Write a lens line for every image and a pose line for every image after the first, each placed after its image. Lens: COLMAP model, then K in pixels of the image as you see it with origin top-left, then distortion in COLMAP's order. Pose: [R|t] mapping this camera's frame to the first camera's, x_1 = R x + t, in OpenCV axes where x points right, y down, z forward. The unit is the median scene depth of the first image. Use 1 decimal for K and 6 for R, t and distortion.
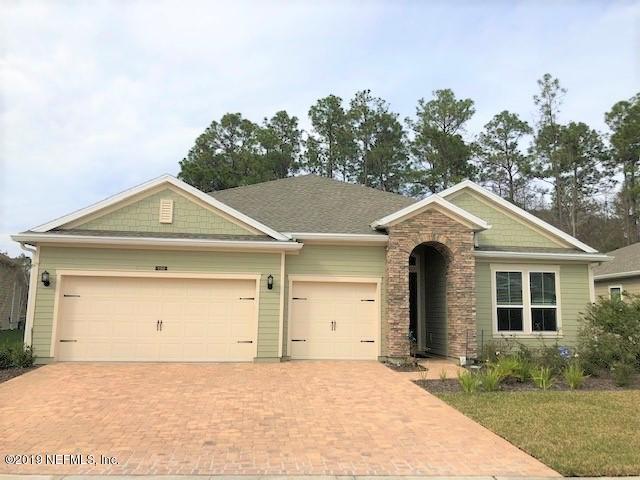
lens RADIAL K [[523.8, 0, 319.0], [0, 523.8, 241.7], [0, 0, 1]] dist [0.033876, -0.031005]
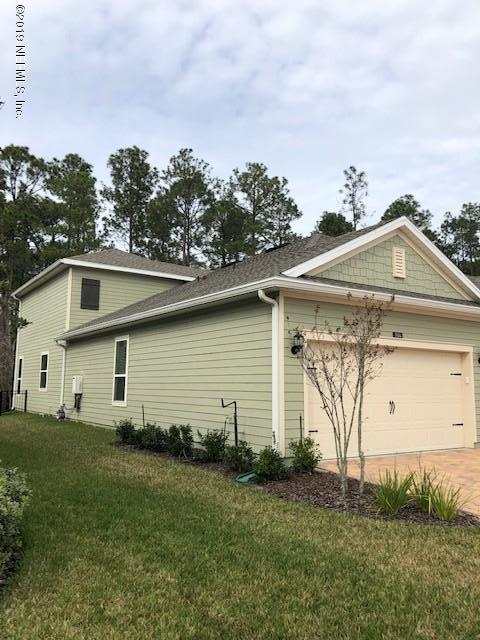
lens RADIAL K [[523.8, 0, 240.1], [0, 523.8, 318.8], [0, 0, 1]] dist [0.033876, -0.031005]
pose [[0.904810, 0.053181, 0.422482, -0.201584], [-0.059285, 0.998240, 0.001310, 0.009462], [-0.421669, -0.026232, 0.906371, 0.091155]]
